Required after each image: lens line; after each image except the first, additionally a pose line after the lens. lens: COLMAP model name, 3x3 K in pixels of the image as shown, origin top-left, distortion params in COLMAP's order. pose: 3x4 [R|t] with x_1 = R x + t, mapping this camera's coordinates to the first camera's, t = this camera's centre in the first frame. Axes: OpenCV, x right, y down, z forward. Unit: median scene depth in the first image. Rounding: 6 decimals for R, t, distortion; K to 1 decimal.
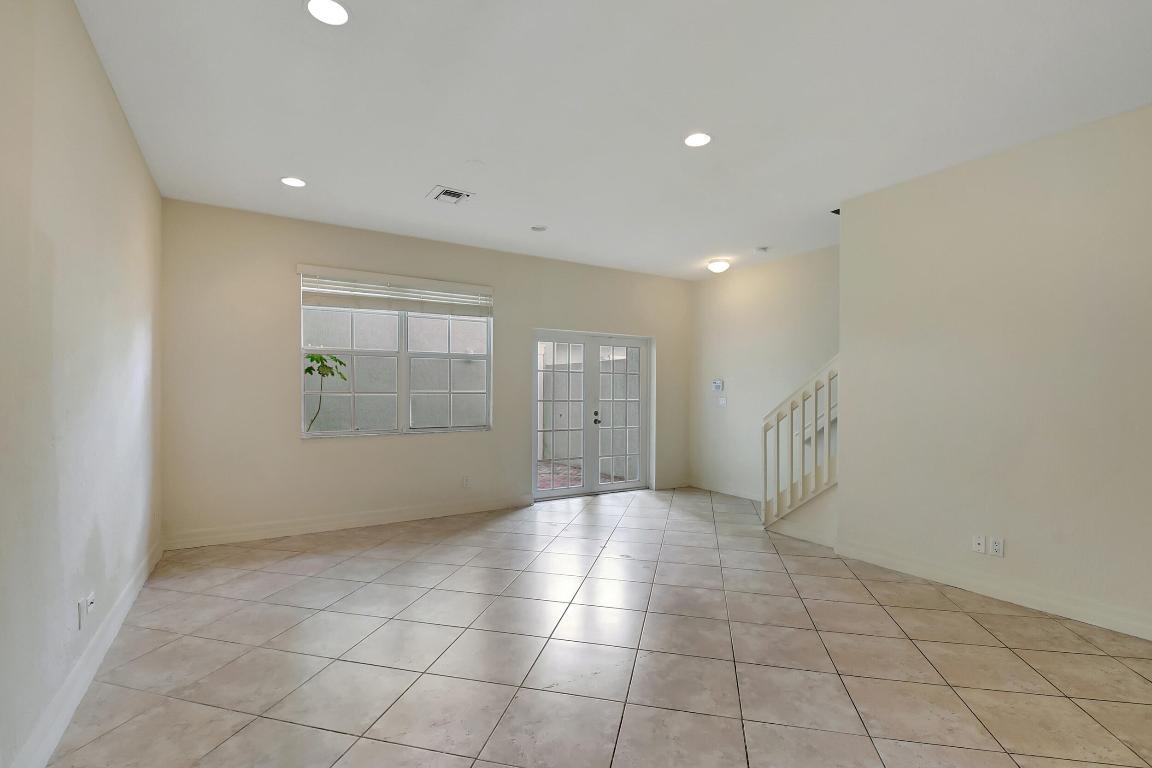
lens RADIAL K [[519.0, 0, 580.4], [0, 519.0, 383.5], [0, 0, 1]] dist [0.001225, -0.014193]
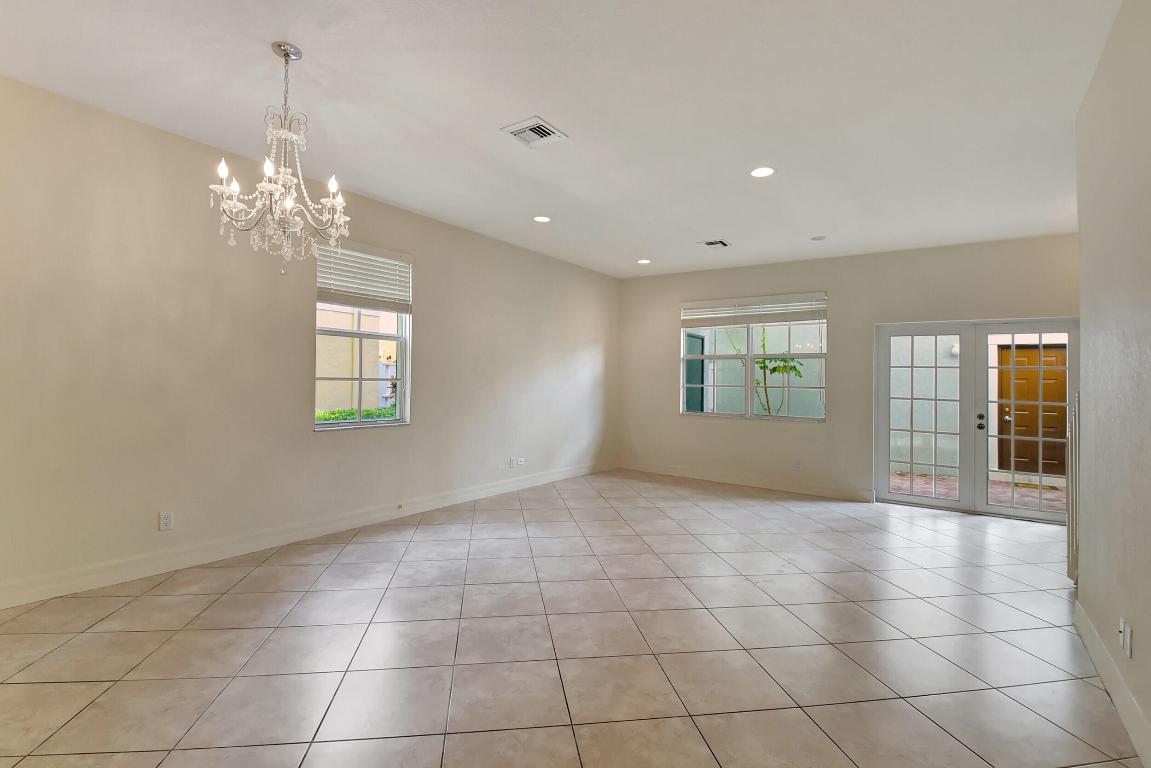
lens RADIAL K [[518.5, 0, 572.6], [0, 518.5, 368.8], [0, 0, 1]] dist [0.001225, -0.014193]
pose [[0.362652, -0.020144, -0.931707, 0.775419], [-0.009420, 0.999636, -0.025279, 0.012257], [0.931877, 0.017944, 0.362330, 0.126220]]
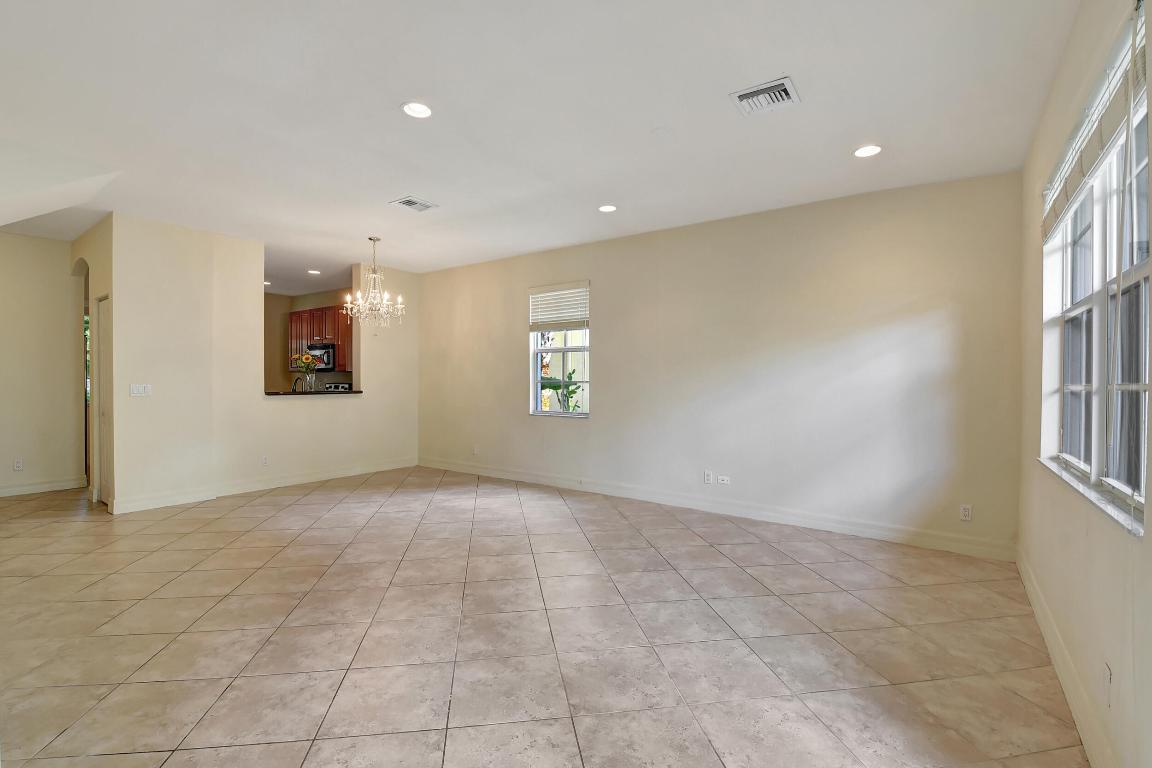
lens RADIAL K [[519.0, 0, 578.2], [0, 519.0, 383.2], [0, 0, 1]] dist [0.001225, -0.014193]
pose [[-0.926343, -0.008666, -0.376582, 0.205095], [-0.007979, 0.999962, -0.003383, 0.018554], [0.376597, -0.000129, -0.926377, 1.337028]]
